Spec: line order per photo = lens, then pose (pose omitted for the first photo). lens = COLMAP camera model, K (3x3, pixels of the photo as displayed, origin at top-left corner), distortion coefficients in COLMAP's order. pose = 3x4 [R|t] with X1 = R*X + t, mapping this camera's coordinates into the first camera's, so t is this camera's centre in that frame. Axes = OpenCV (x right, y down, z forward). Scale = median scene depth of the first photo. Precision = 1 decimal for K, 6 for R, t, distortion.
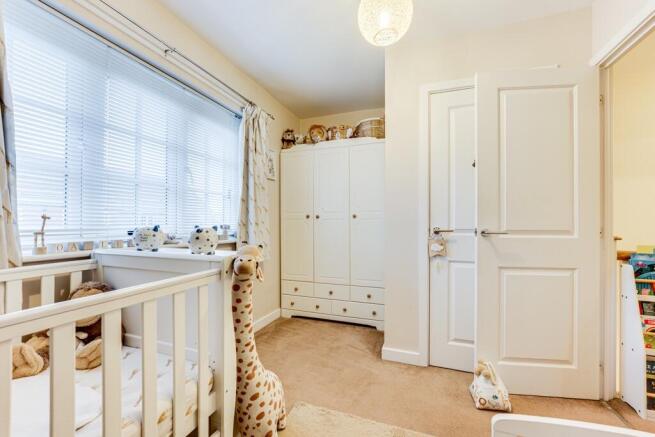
lens RADIAL K [[279.1, 0, 328.1], [0, 279.1, 214.4], [0, 0, 1]] dist [-0.022392, 0.009094]
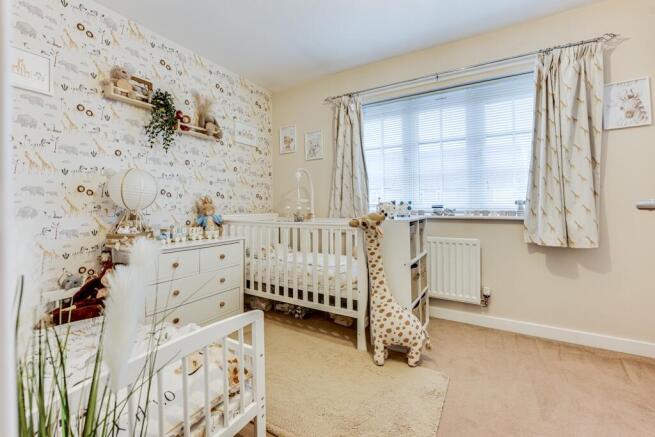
lens RADIAL K [[279.1, 0, 328.1], [0, 279.1, 214.4], [0, 0, 1]] dist [-0.022392, 0.009094]
pose [[-0.237946, 0.007250, -0.971251, 0.658102], [0.010333, 0.999934, 0.004933, 0.069700], [0.971223, -0.008862, -0.238005, 0.560145]]
